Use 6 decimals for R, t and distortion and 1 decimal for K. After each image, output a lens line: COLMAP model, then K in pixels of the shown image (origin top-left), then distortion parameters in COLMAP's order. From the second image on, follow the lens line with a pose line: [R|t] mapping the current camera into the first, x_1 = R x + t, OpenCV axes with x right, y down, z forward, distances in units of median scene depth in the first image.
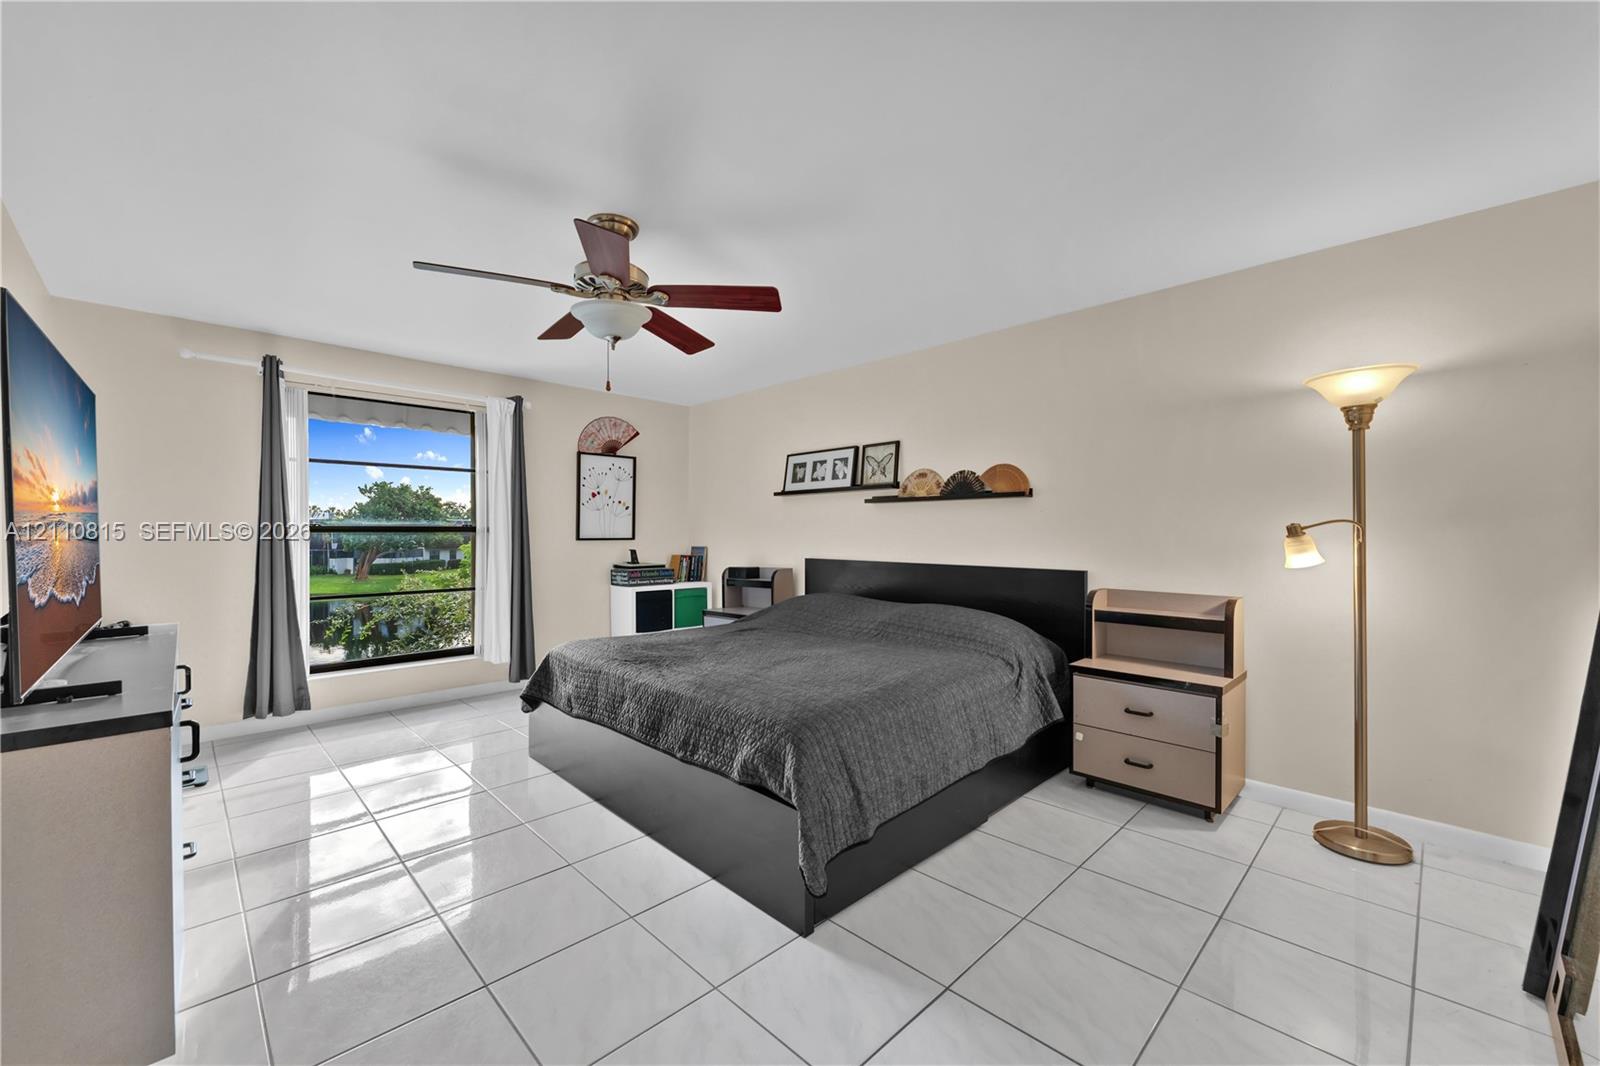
lens RADIAL K [[641.4, 0, 803.6], [0, 641.4, 533.6], [0, 0, 1]] dist [-0.003565, -0.000125]
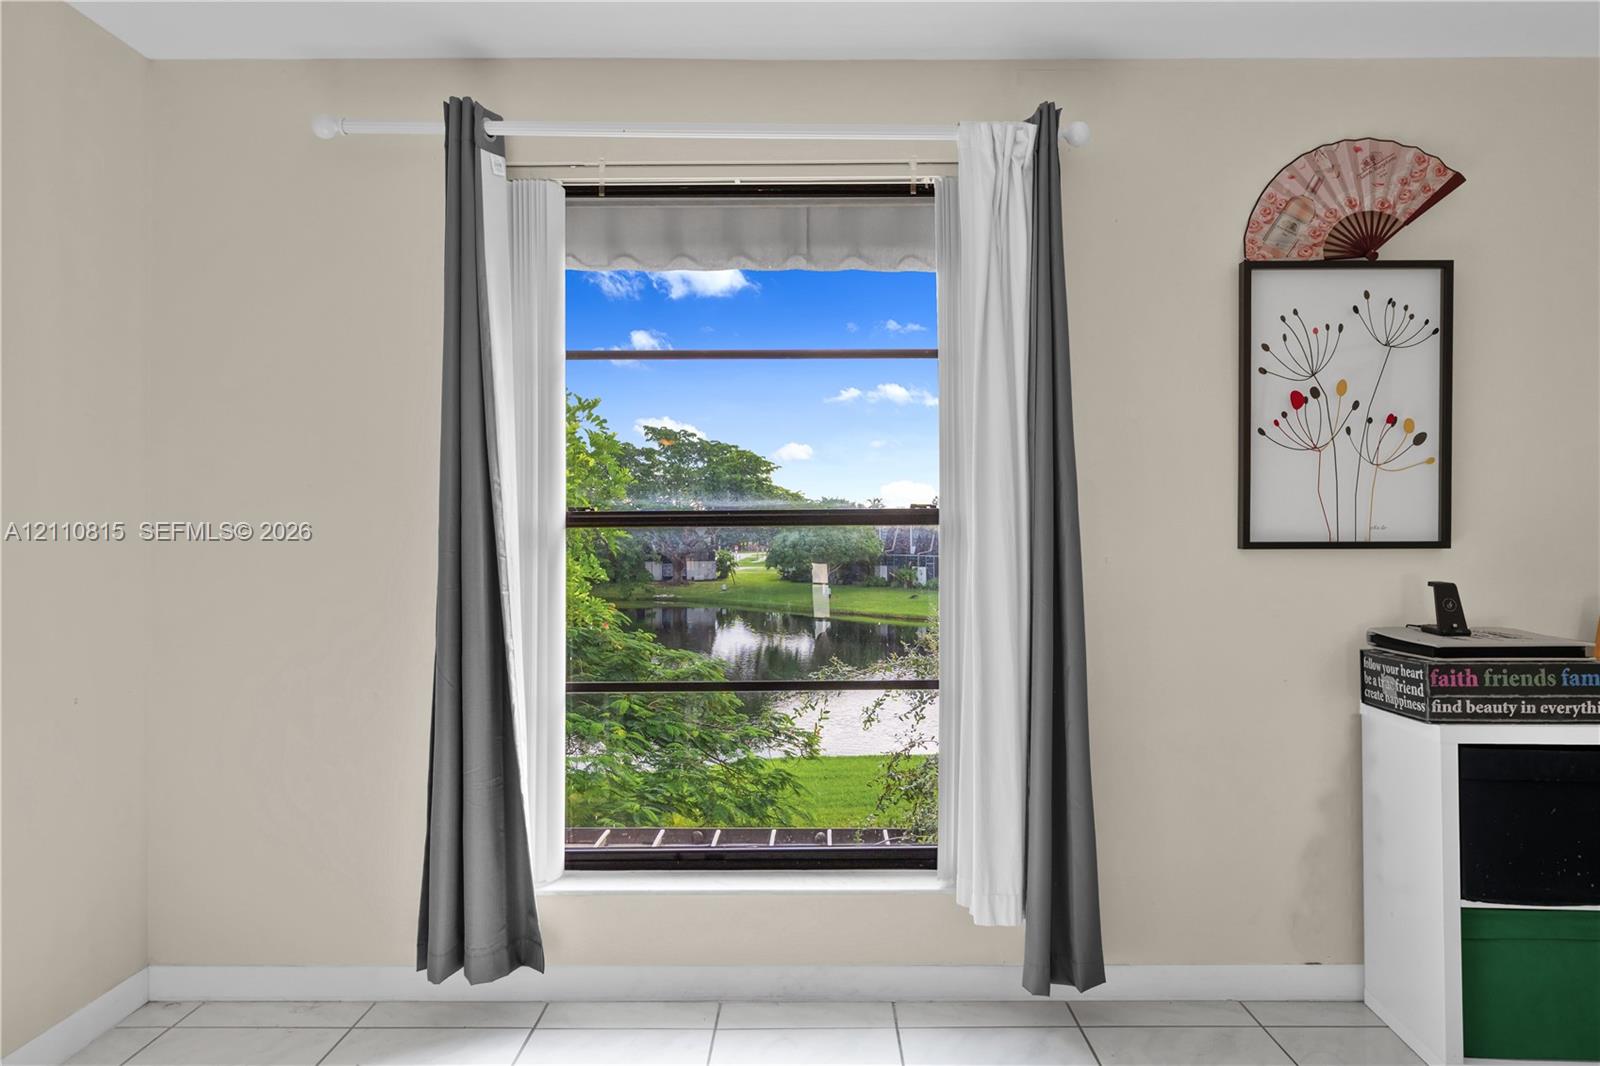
lens RADIAL K [[1089.7, 0, 798.8], [0, 1089.7, 527.8], [0, 0, 1]] dist [-0.001592, -0.002092]
pose [[0.708918, -0.007110, -0.705255, -0.131235], [0.003350, 0.999972, -0.006715, 0.003149], [0.705283, 0.002398, 0.708922, 0.467103]]
